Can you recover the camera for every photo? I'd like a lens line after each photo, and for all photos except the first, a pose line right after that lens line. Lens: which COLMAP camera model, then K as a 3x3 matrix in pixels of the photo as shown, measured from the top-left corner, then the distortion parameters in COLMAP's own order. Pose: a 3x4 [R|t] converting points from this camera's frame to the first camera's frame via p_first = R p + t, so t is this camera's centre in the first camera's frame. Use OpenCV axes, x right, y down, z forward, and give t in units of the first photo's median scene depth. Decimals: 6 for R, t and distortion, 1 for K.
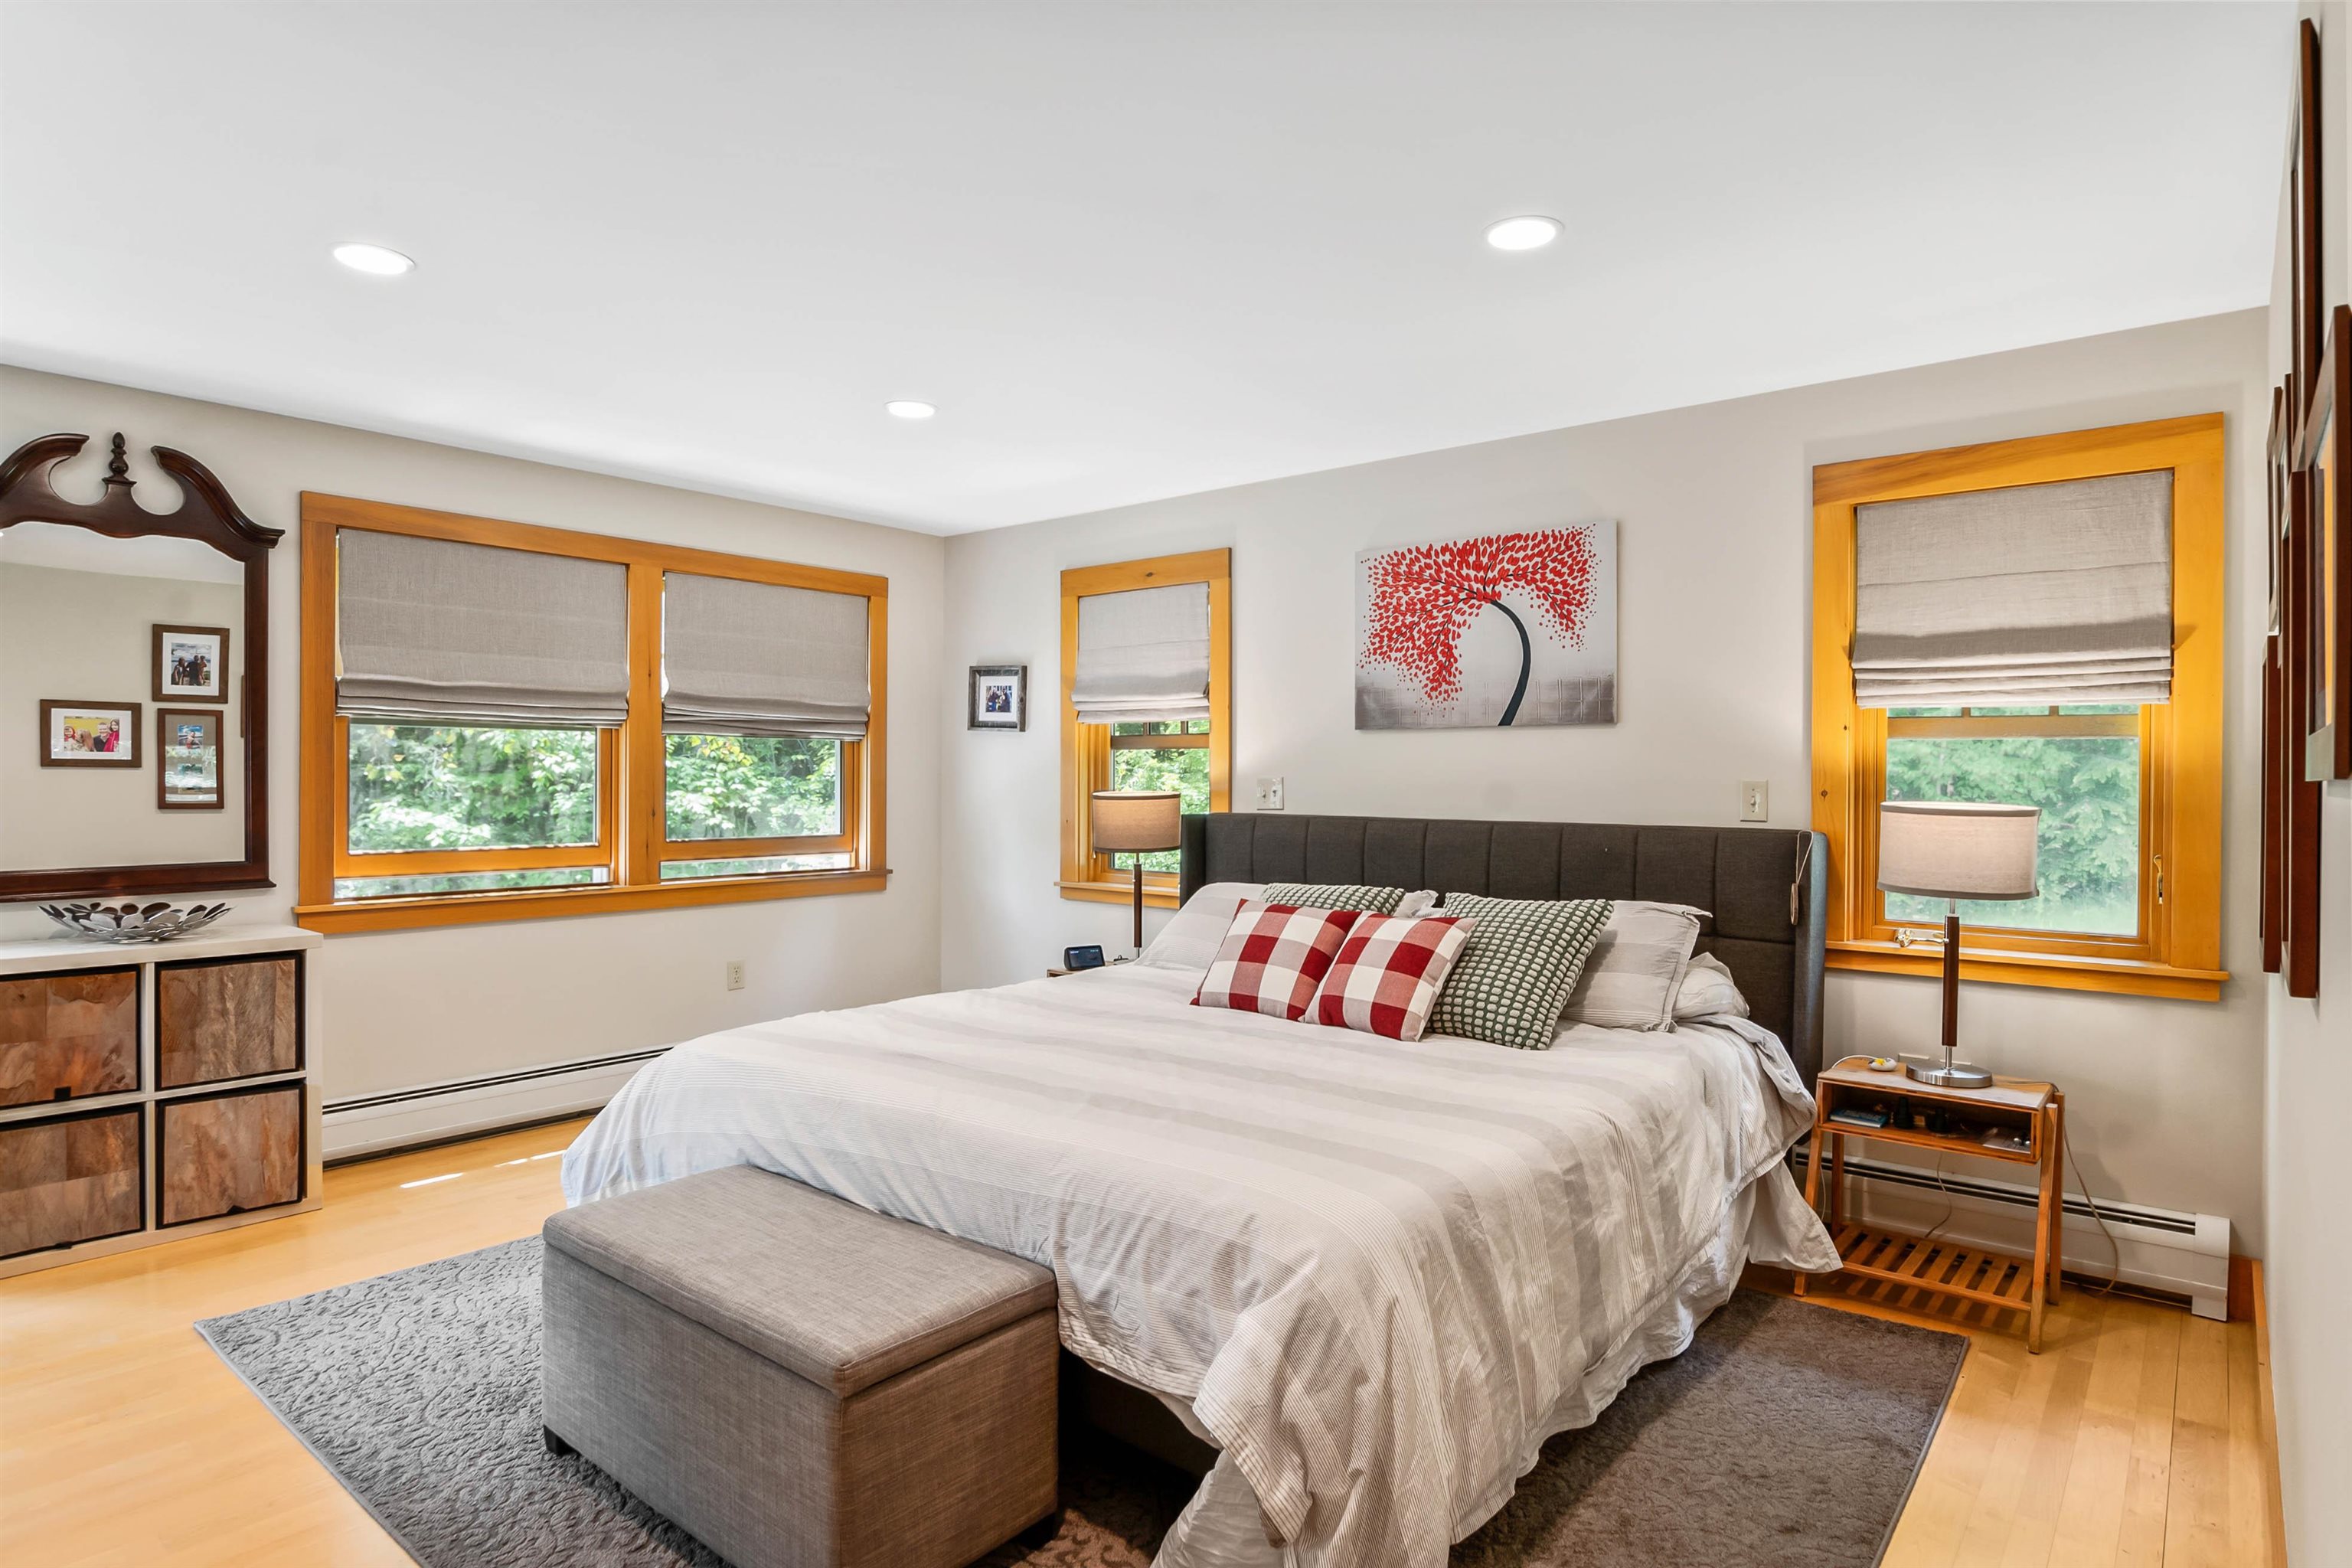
lens RADIAL K [[1280.2, 0, 1176.0], [0, 1280.2, 784.0], [0, 0, 1]] dist [-0.001080, 0.000155]
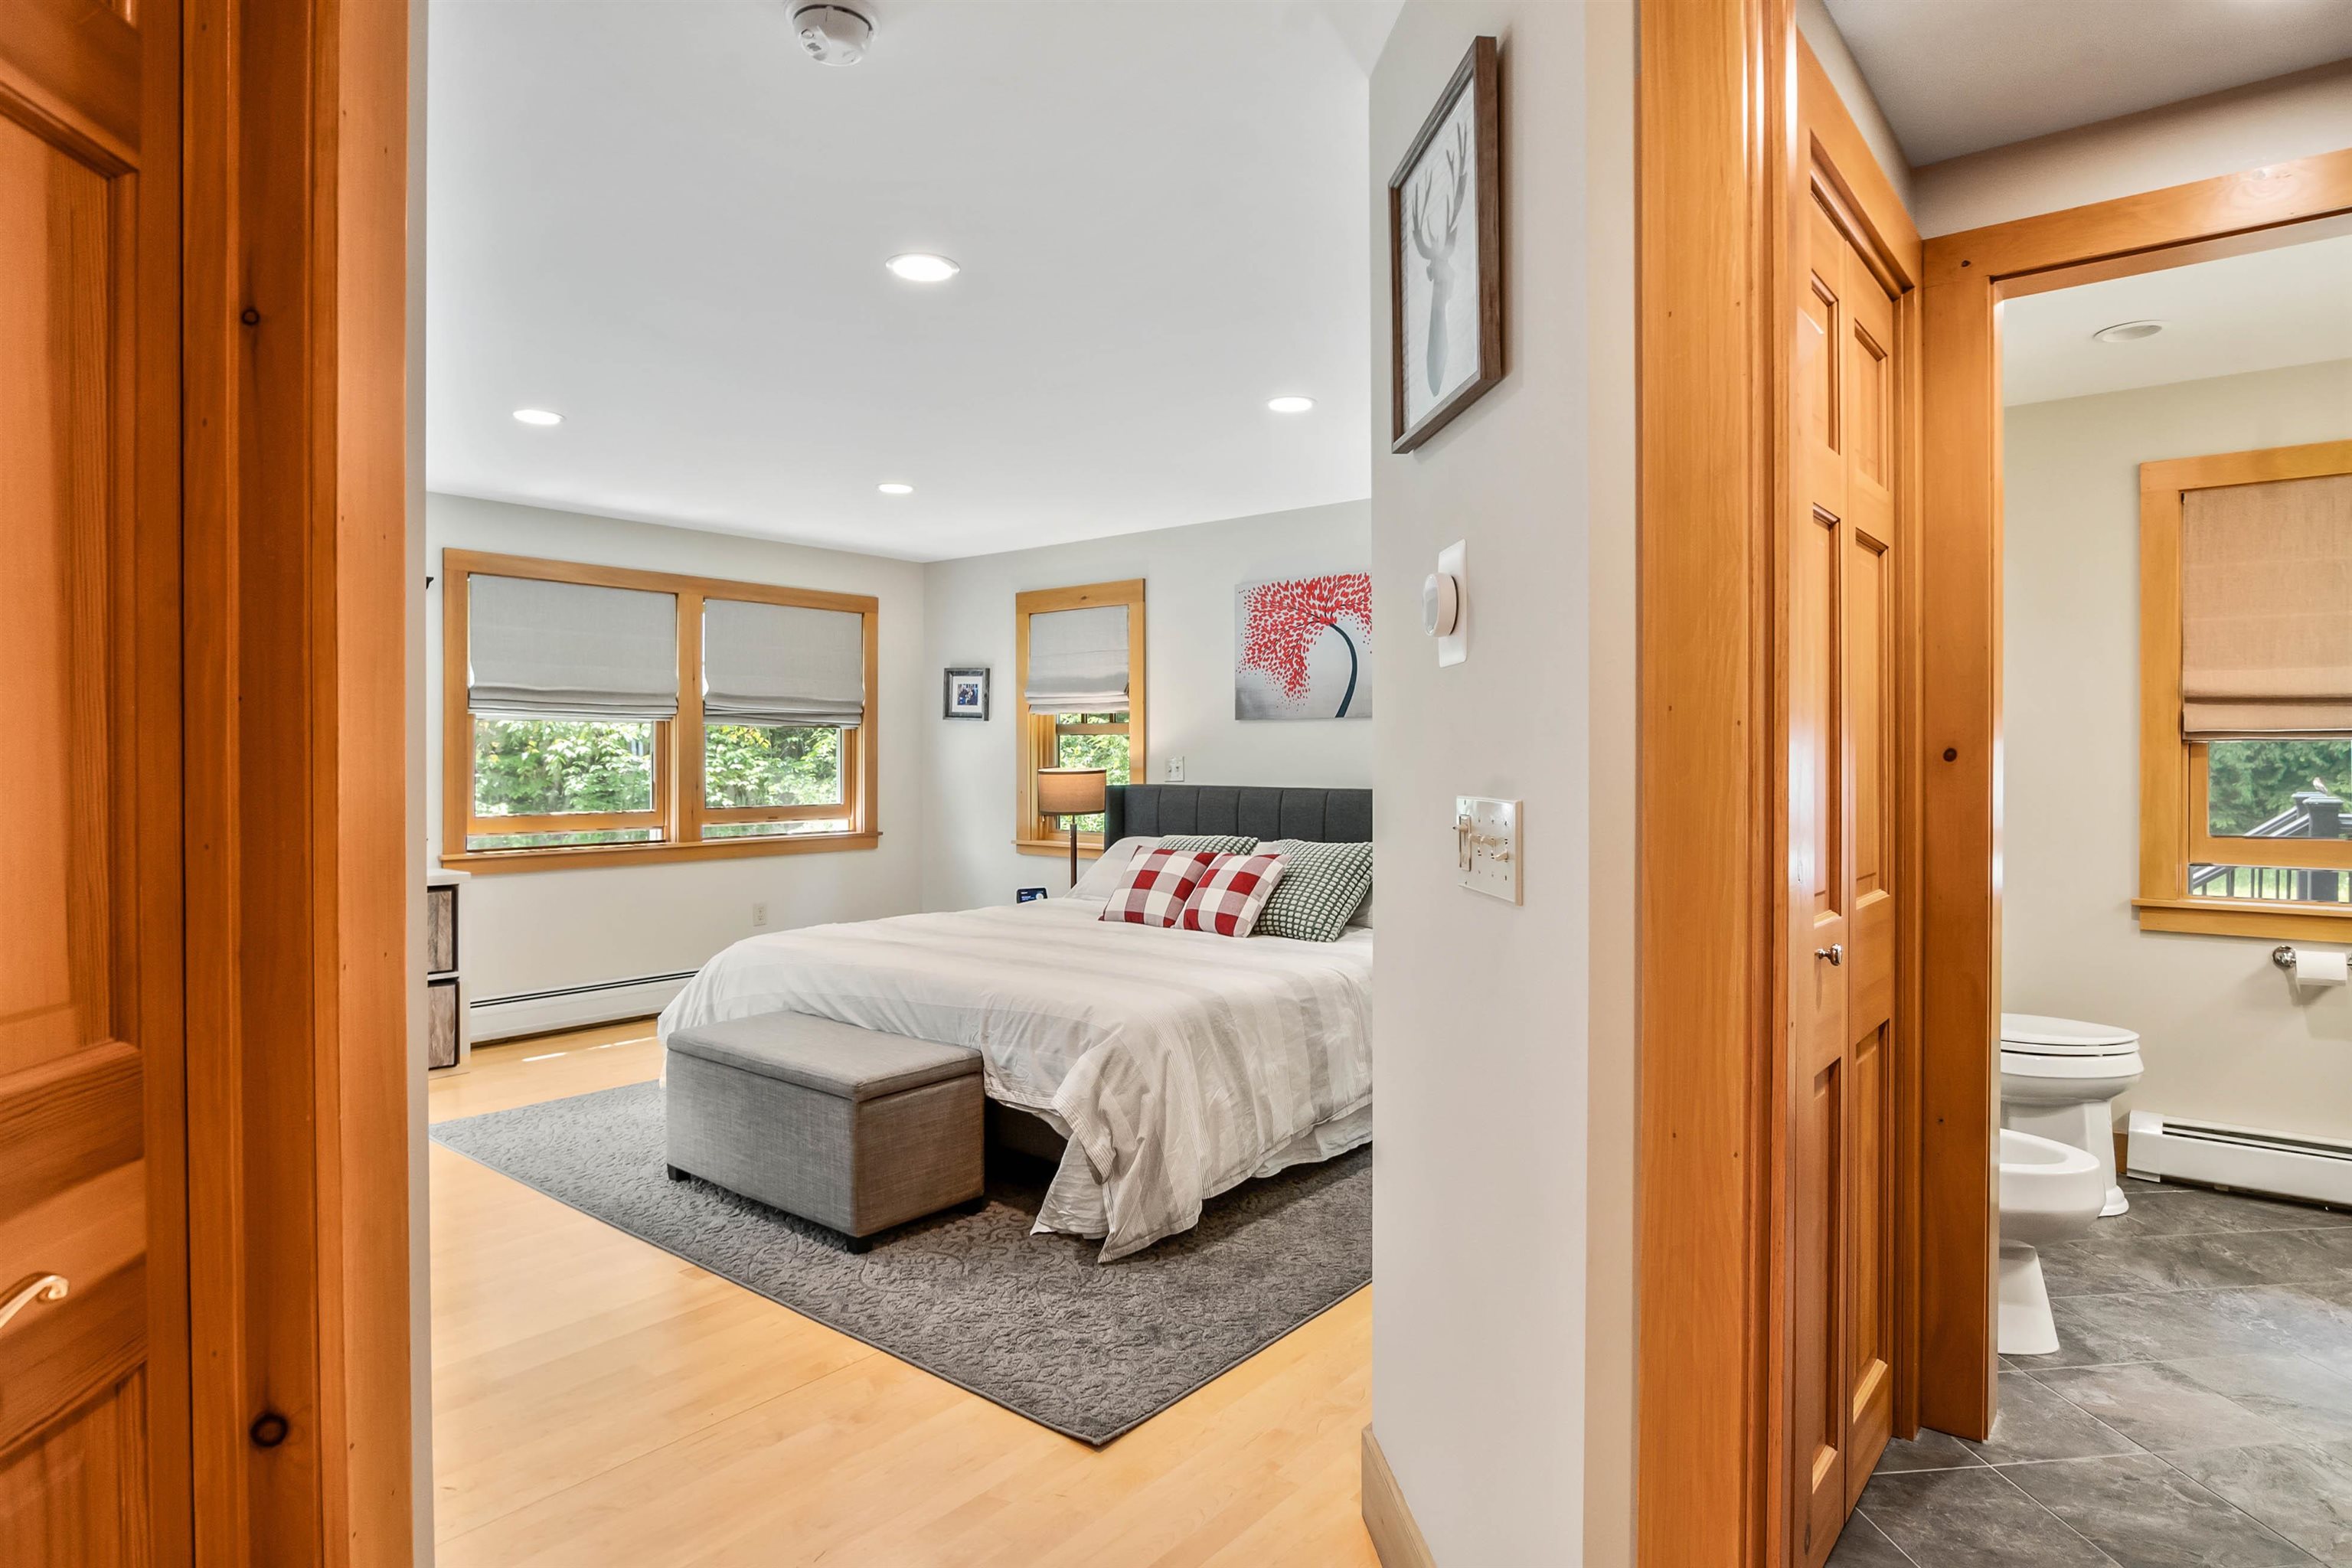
lens RADIAL K [[1290.5, 0, 1165.0], [0, 1290.5, 762.8], [0, 0, 1]] dist [0.001280, 0.000186]
pose [[0.999992, -0.003768, -0.001513, 0.087449], [0.003768, 0.999993, -0.000105, 0.001631], [0.001514, 0.000100, 0.999999, -0.405185]]
